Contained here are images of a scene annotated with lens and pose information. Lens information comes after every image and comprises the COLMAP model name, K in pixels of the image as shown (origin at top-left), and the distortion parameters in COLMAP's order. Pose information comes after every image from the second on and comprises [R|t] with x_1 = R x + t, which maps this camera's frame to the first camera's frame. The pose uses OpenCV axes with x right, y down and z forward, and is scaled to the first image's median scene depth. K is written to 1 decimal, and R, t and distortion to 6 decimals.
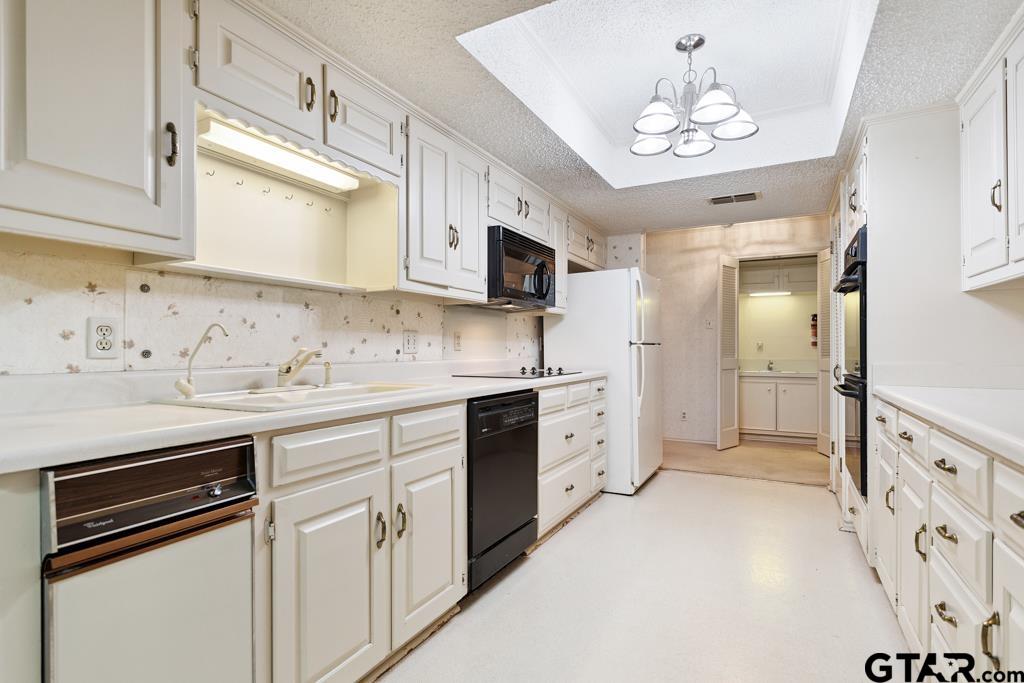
lens RADIAL K [[500.8, 0, 518.1], [0, 500.8, 348.6], [0, 0, 1]] dist [0.002834, 0.000535]
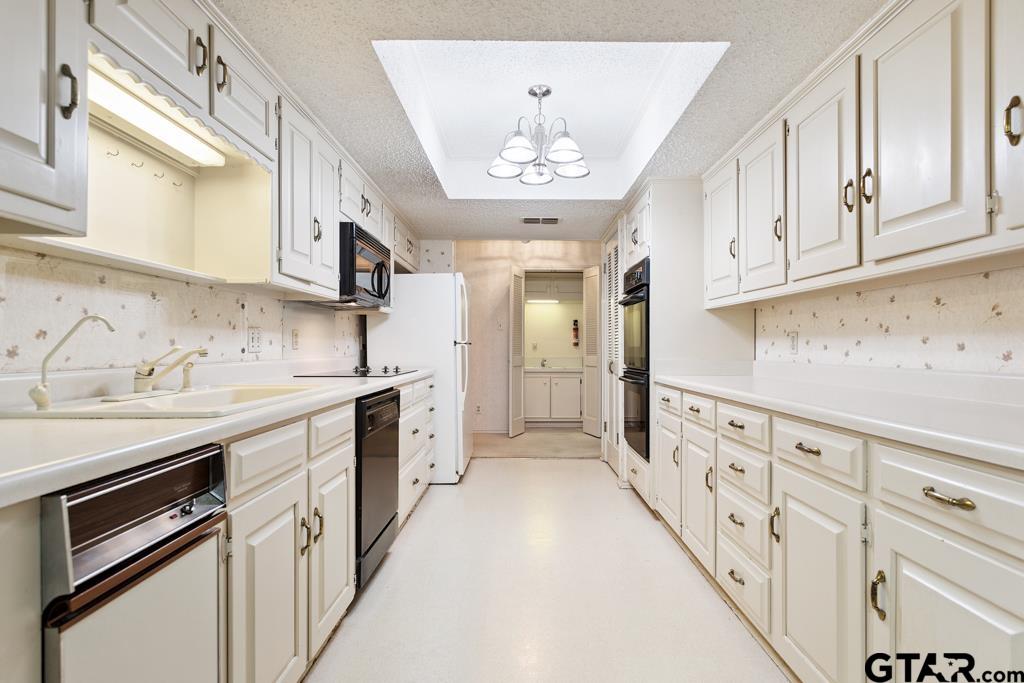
lens RADIAL K [[500.3, 0, 522.8], [0, 500.3, 347.4], [0, 0, 1]] dist [0.001827, 0.000217]
pose [[0.883207, 0.003582, 0.468969, -0.240711], [-0.003269, 0.999994, -0.001482, 0.000456], [-0.468972, -0.000224, 0.883213, -0.028536]]
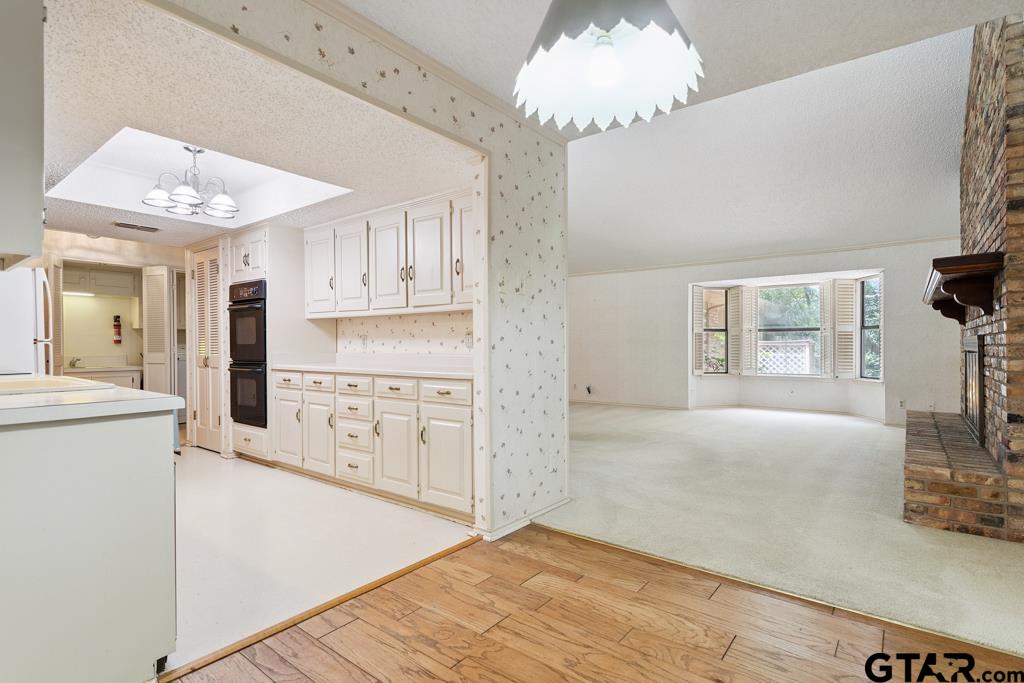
lens RADIAL K [[499.9, 0, 509.1], [0, 499.9, 343.9], [0, 0, 1]] dist [0.021485, 0.000295]
pose [[0.189449, 0.002554, 0.981887, -0.981002], [0.002693, 0.999992, -0.003121, 0.002514], [-0.981887, 0.003236, 0.189441, -0.240211]]
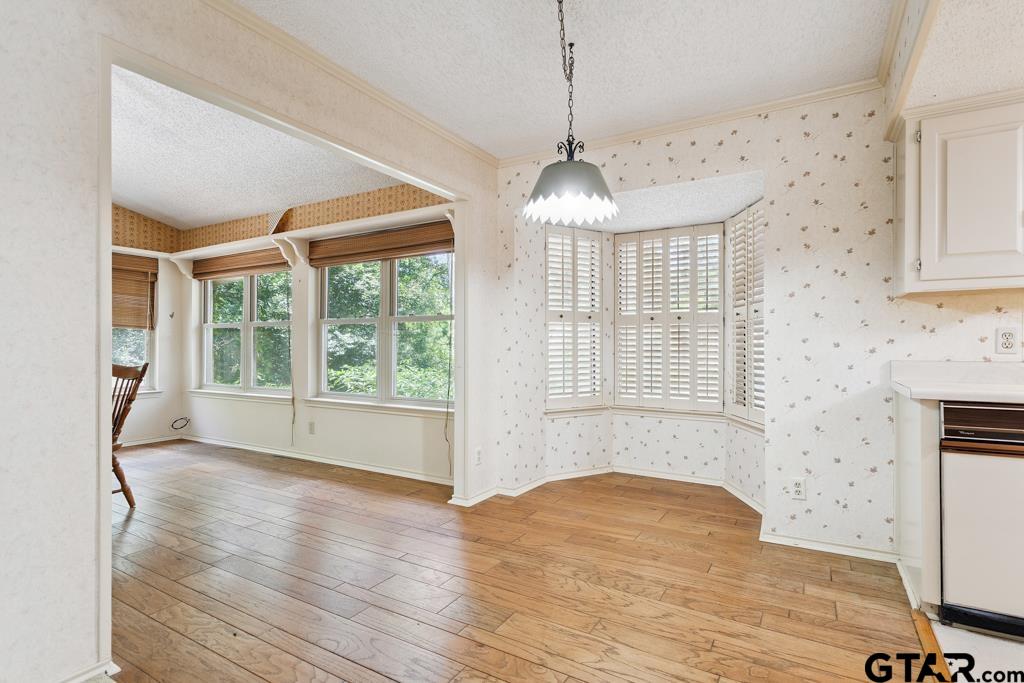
lens RADIAL K [[500.3, 0, 522.8], [0, 500.3, 347.4], [0, 0, 1]] dist [0.001827, 0.000217]
pose [[-0.040443, 0.004289, -0.999173, 0.514712], [-0.000183, 0.999991, 0.004300, -0.004174], [0.999182, 0.000357, -0.040442, -0.292492]]
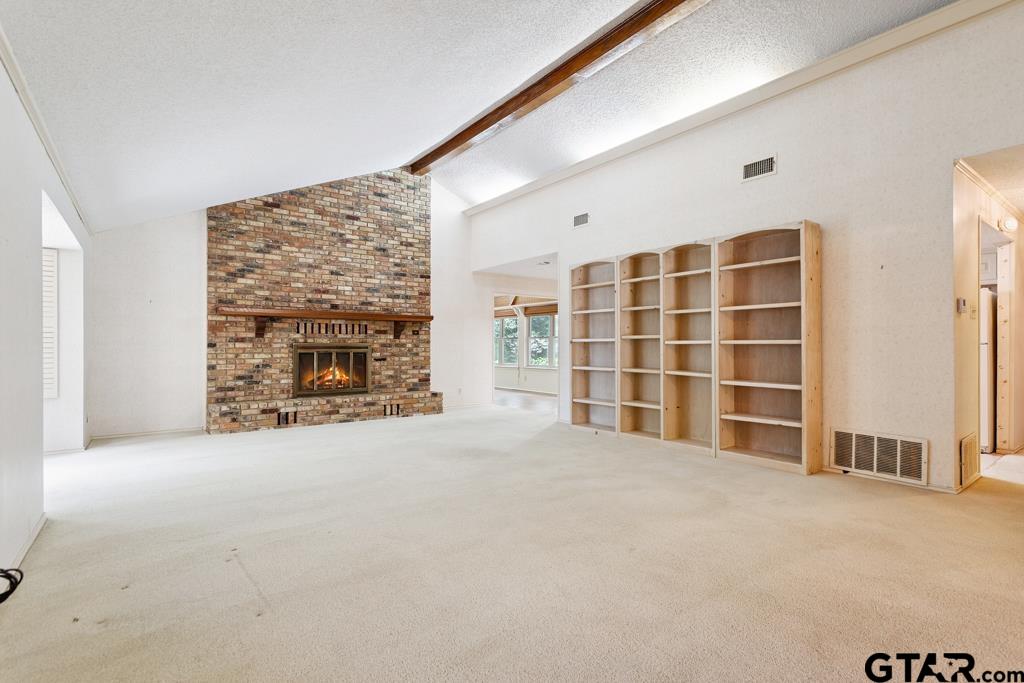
lens RADIAL K [[491.5, 0, 515.8], [0, 491.5, 342.4], [0, 0, 1]] dist [0.008065, 0.000474]
pose [[-0.432511, -0.006936, -0.901602, 3.257490], [0.000918, 0.999967, -0.008133, -0.010117], [0.901628, -0.004345, -0.432491, 0.929025]]
